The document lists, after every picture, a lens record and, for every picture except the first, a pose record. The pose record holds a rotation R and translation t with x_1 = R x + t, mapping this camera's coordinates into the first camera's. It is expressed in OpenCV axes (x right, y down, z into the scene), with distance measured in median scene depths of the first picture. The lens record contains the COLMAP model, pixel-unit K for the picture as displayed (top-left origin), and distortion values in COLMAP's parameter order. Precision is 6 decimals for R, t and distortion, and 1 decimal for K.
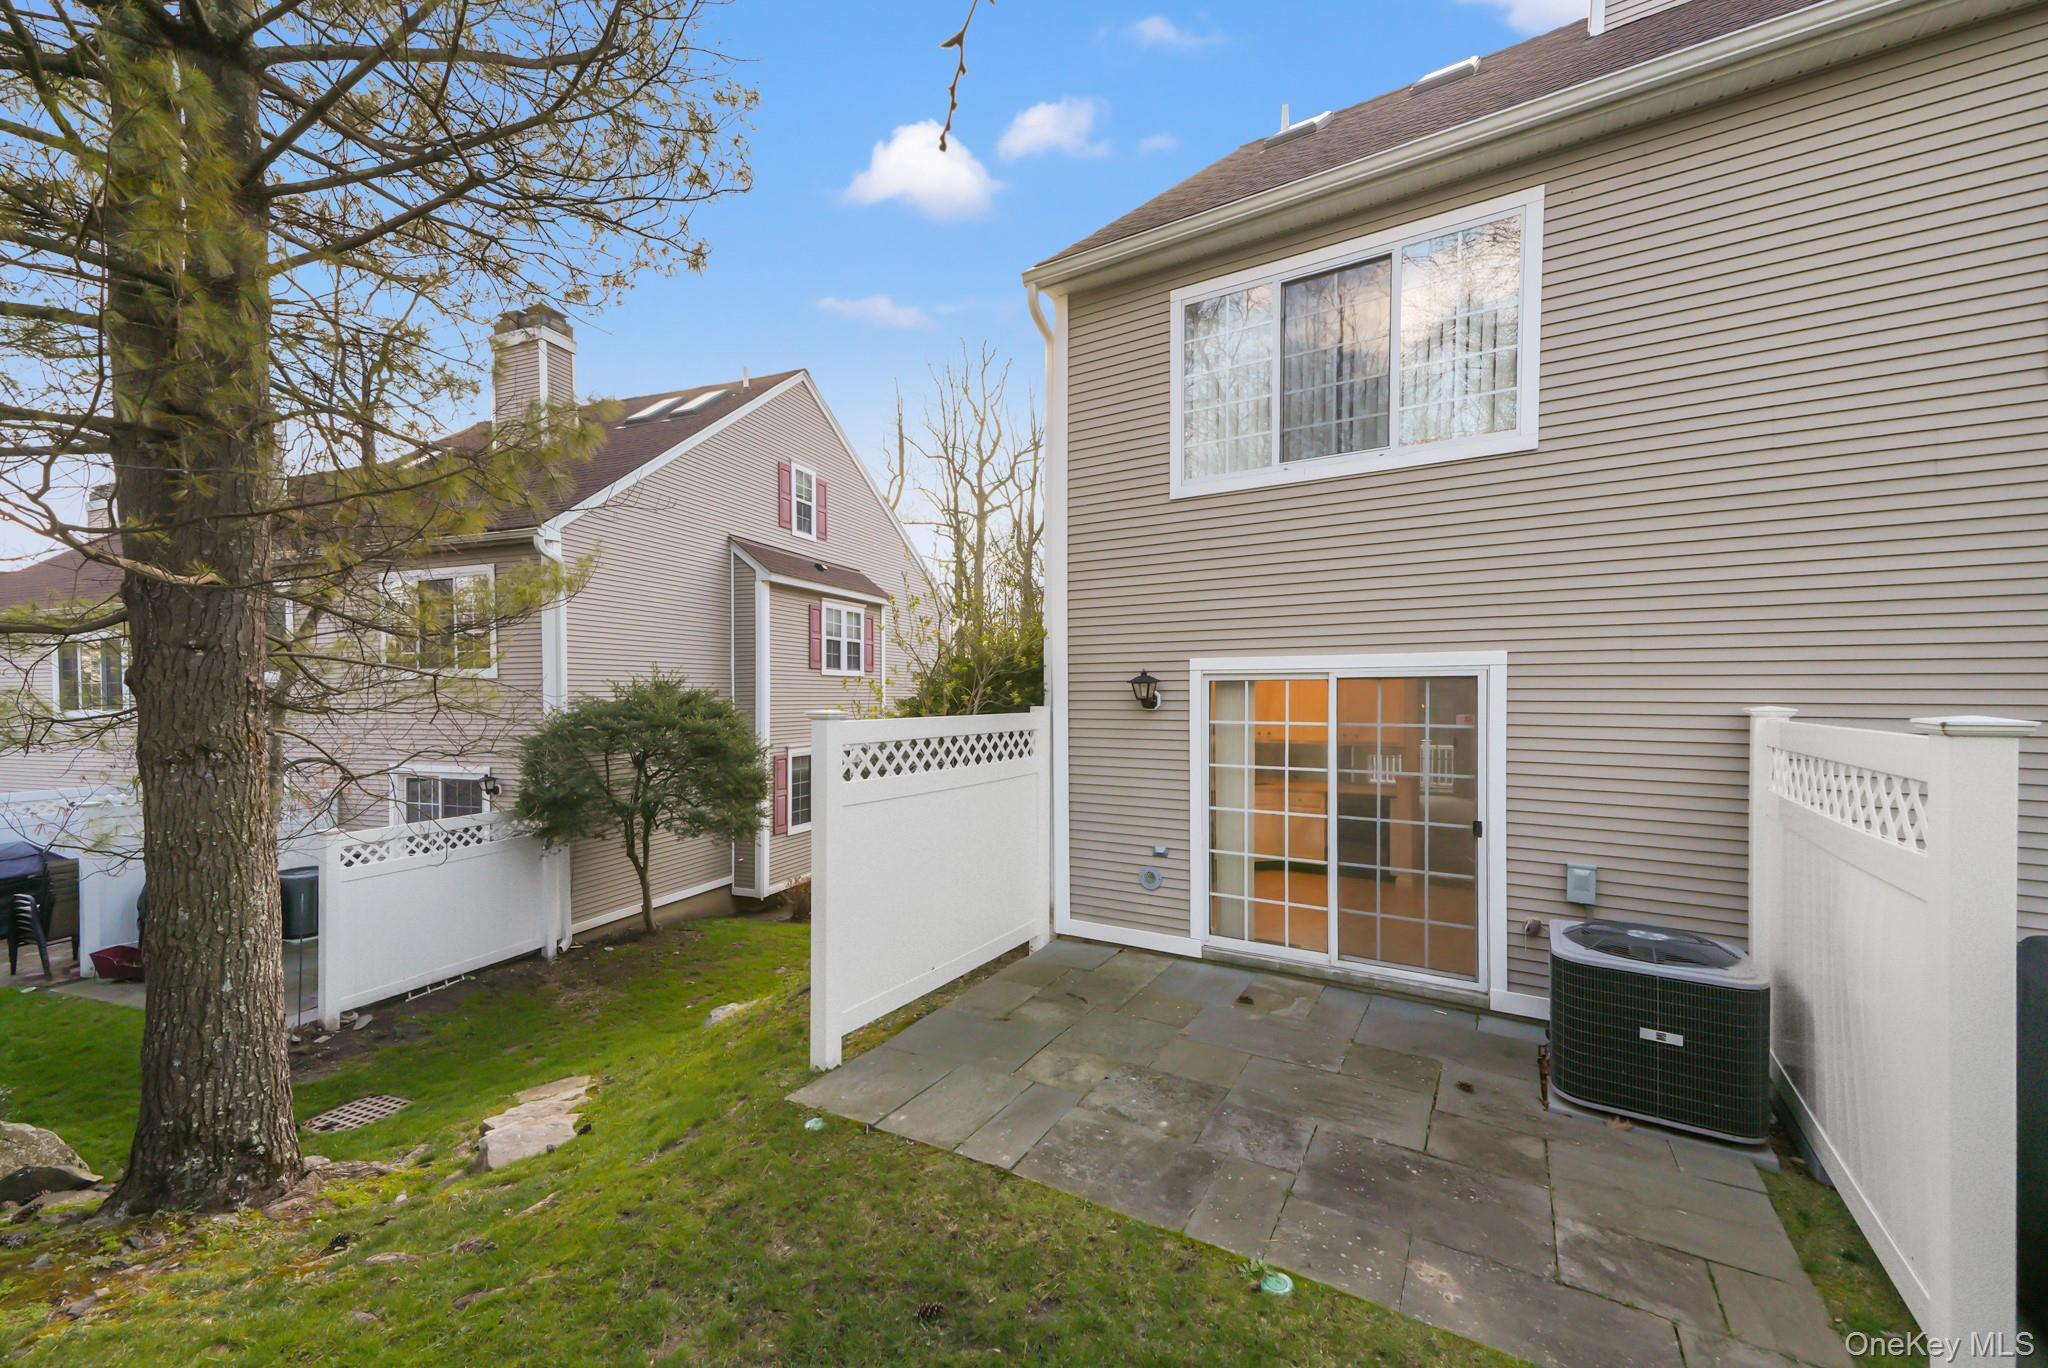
lens RADIAL K [[852.5, 0, 1015.4], [0, 852.5, 688.9], [0, 0, 1]] dist [0.047599, -0.000124]
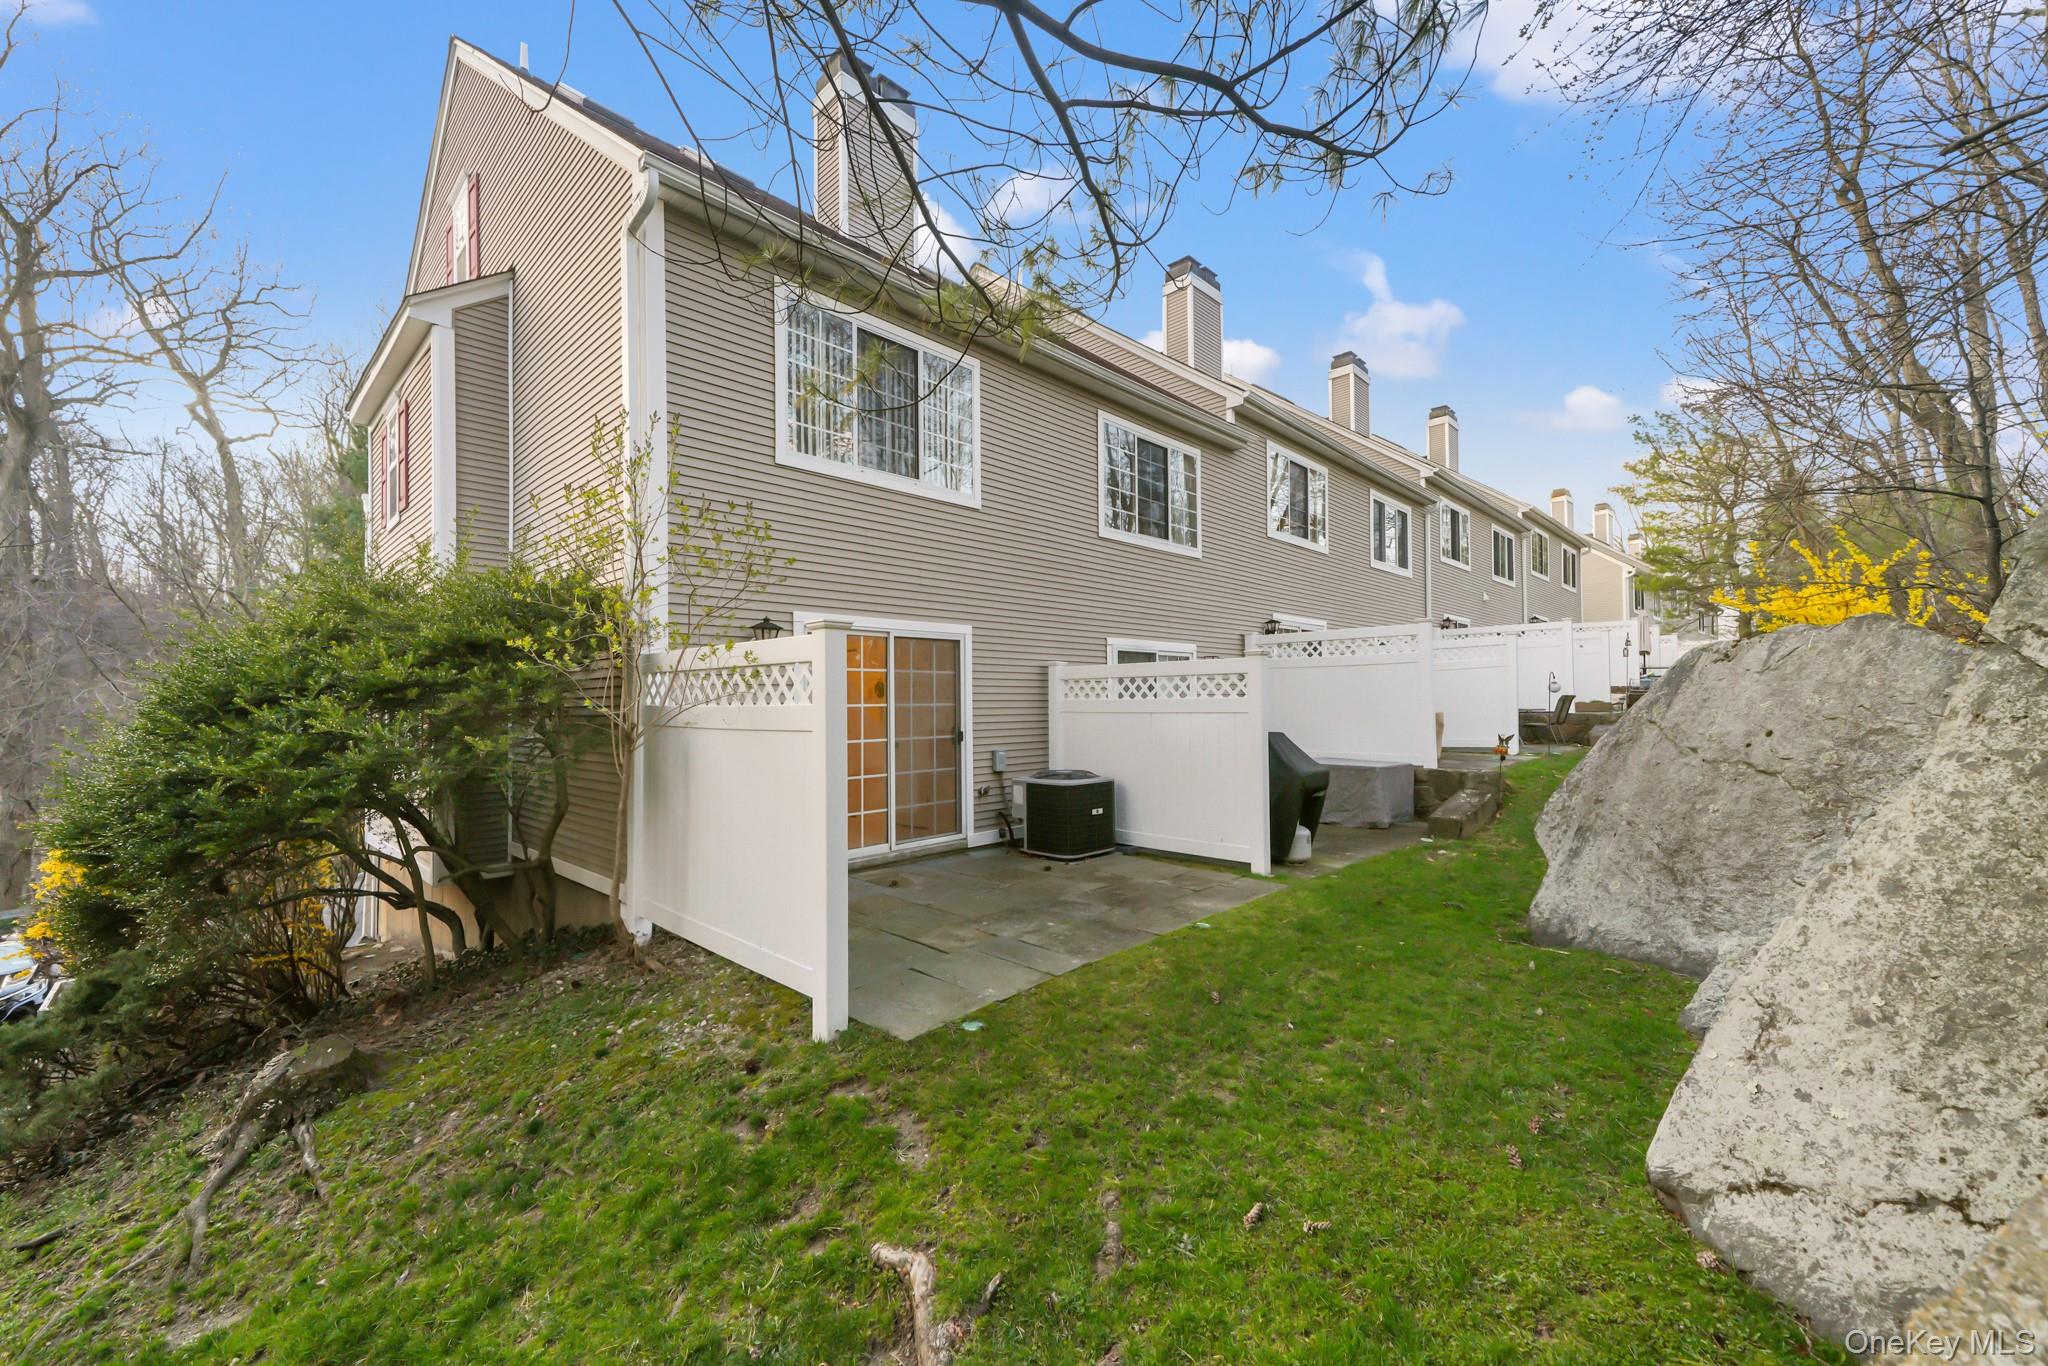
lens RADIAL K [[852.5, 0, 1015.4], [0, 852.5, 687.9], [0, 0, 1]] dist [0.047599, -0.000124]
pose [[0.173675, 0.019672, 0.984606, -1.115498], [0.007603, 0.999744, -0.021315, 0.119970], [-0.984774, 0.011188, 0.173481, 0.708331]]
